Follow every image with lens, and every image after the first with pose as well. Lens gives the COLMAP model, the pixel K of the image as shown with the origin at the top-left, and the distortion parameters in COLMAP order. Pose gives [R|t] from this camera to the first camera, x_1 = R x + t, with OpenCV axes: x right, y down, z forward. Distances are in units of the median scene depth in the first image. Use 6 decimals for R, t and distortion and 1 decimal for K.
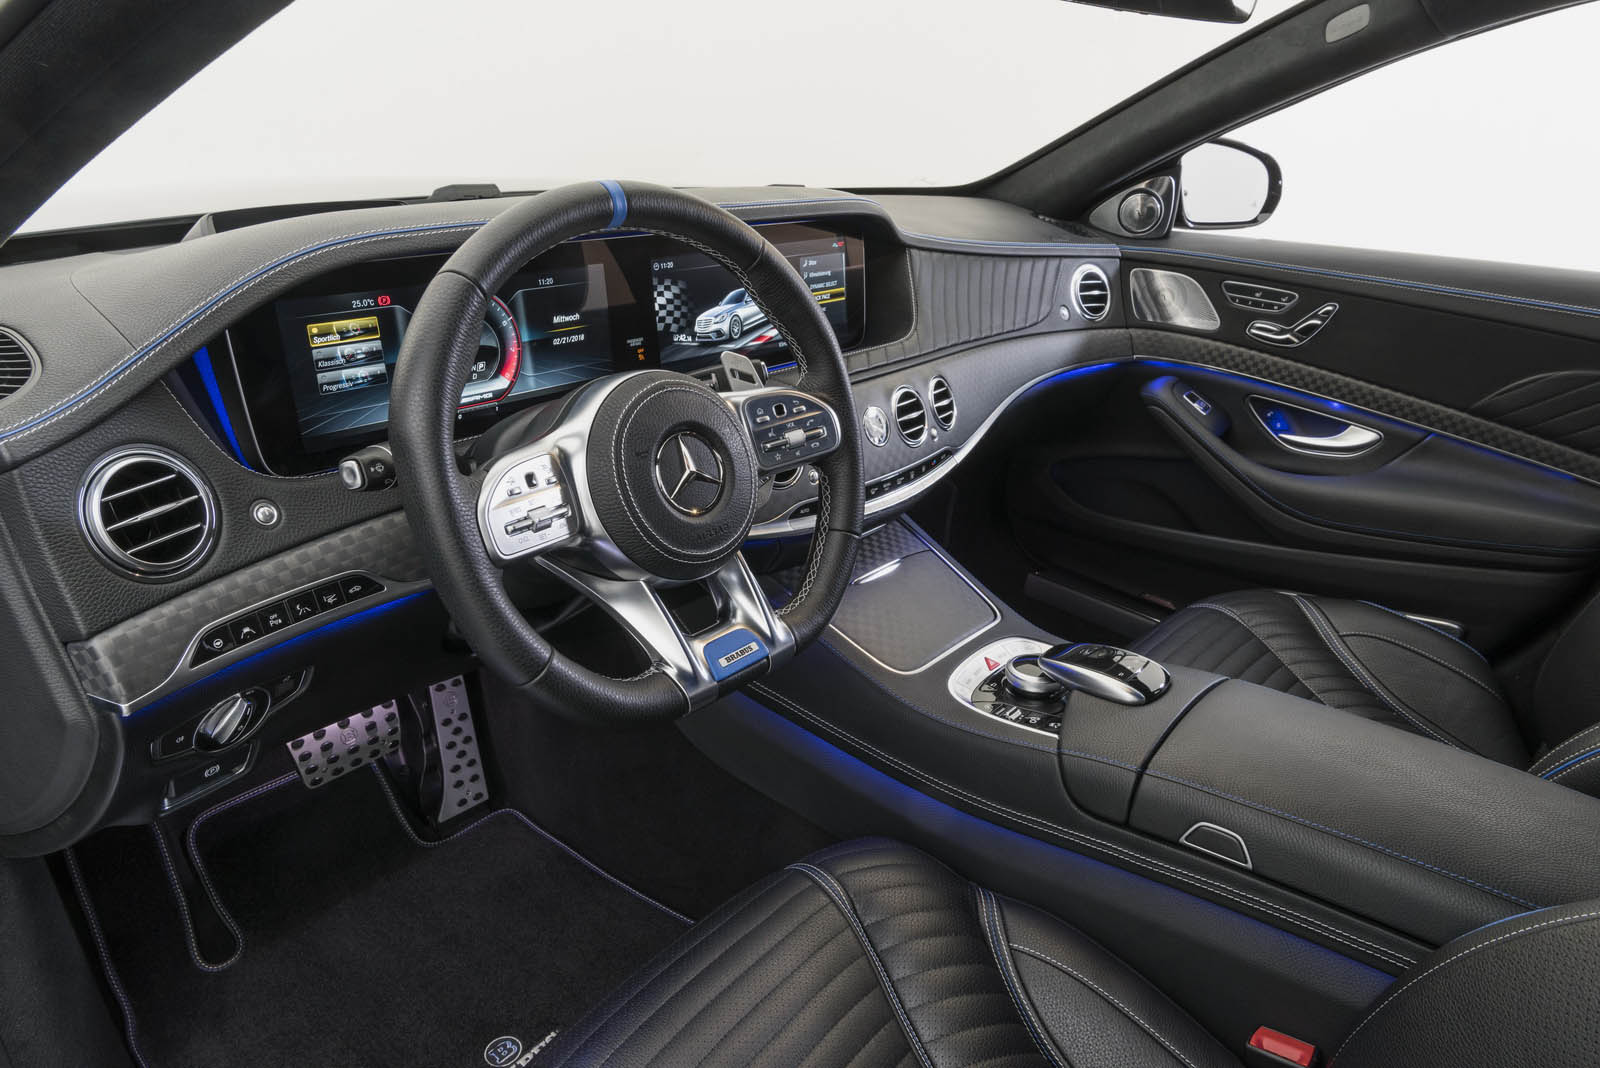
lens RADIAL K [[1132.8, 0, 801.4], [0, 1132.8, 525.4], [0, 0, 1]] dist [0.008824, 0.012700]
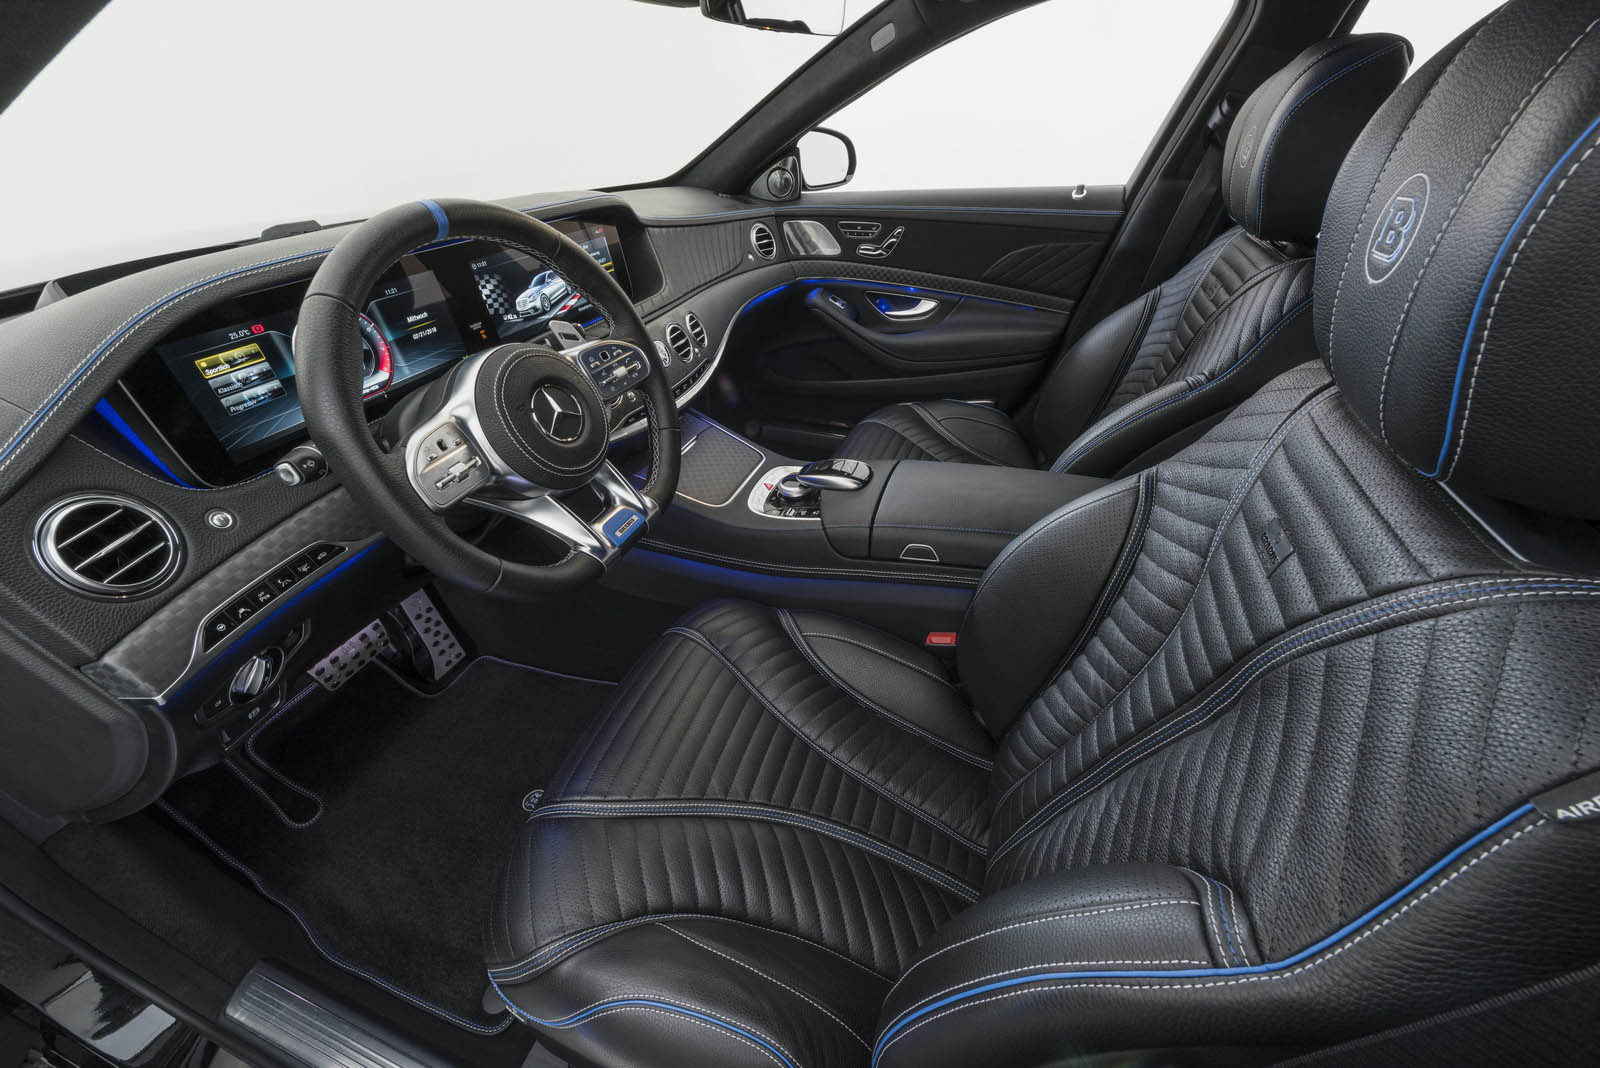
lens RADIAL K [[645.8, 0, 803.6], [0, 645.8, 531.4], [0, 0, 1]] dist [0.004249, -0.002439]
pose [[0.925197, -0.269032, 0.267642, -0.058017], [0.209656, 0.950237, 0.230423, -0.023007], [-0.316315, -0.157074, 0.935560, 0.102426]]
